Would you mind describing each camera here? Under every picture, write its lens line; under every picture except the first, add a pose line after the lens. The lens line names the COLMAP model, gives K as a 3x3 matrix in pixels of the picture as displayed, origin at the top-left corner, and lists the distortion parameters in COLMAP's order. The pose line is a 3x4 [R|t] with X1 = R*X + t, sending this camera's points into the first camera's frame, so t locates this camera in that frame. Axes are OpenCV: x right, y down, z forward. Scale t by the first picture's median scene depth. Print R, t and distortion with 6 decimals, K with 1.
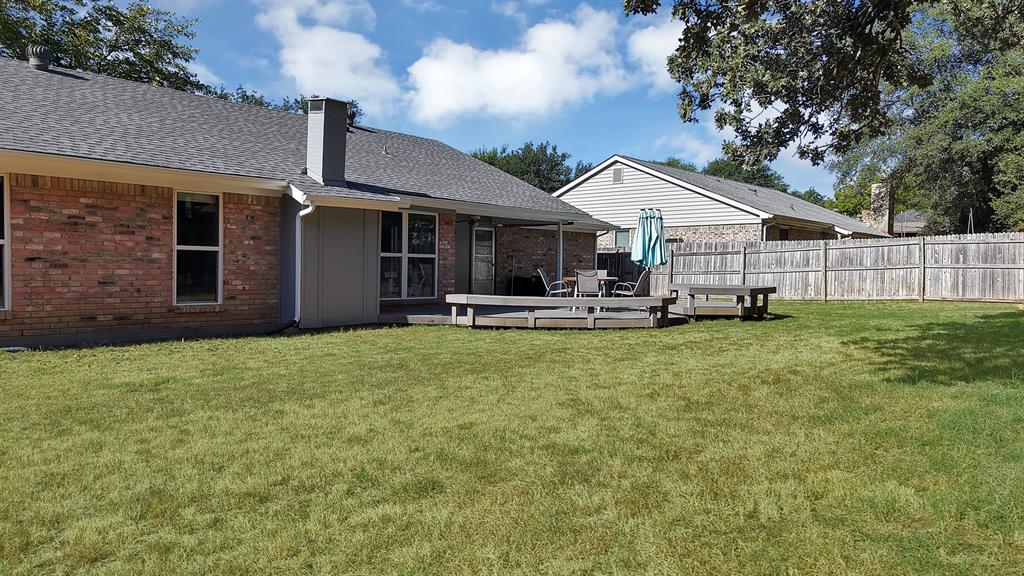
lens RADIAL K [[703.2, 0, 512.0], [0, 703.2, 288.0], [0, 0, 1]] dist [0.002570, 0.000907]
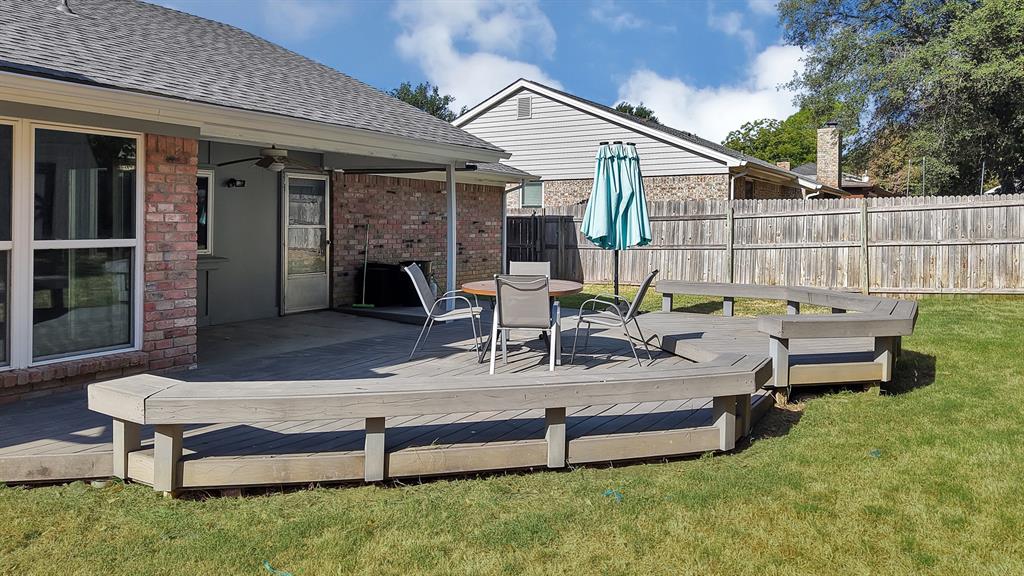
lens RADIAL K [[706.6, 0, 515.9], [0, 706.6, 228.5], [0, 0, 1]] dist [0.063640, -0.001812]
pose [[0.985136, -0.006445, 0.171652, 0.022828], [0.009677, 0.999791, -0.018001, -0.033210], [-0.171501, 0.019394, 0.984993, 0.430843]]
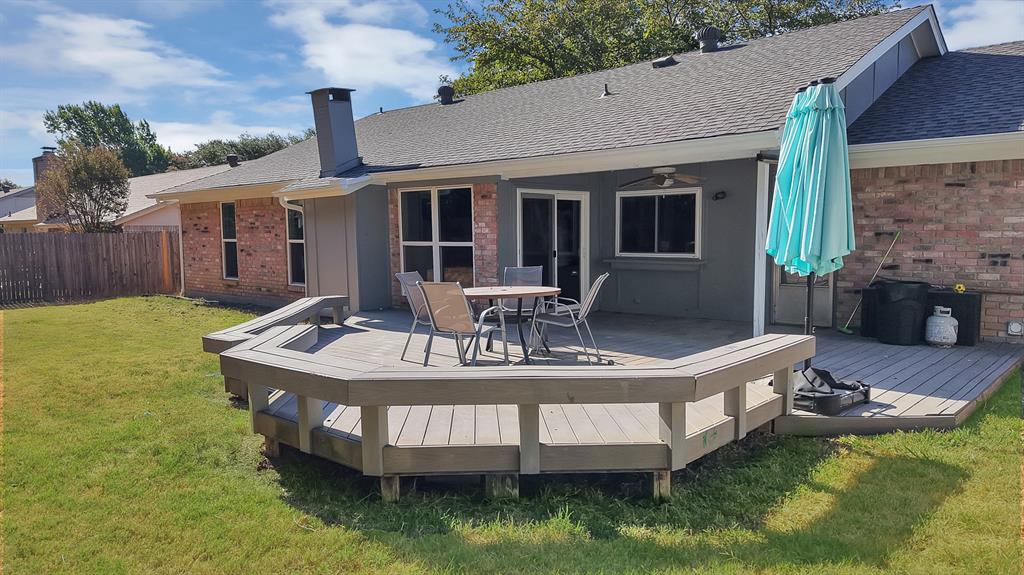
lens RADIAL K [[703.2, 0, 512.0], [0, 703.2, 287.5], [0, 0, 1]] dist [0.002570, 0.000907]
pose [[-0.019183, 0.073018, -0.997146, 0.460328], [-0.017850, 0.997146, 0.073361, -0.041243], [0.999657, 0.019206, -0.017825, 0.792929]]
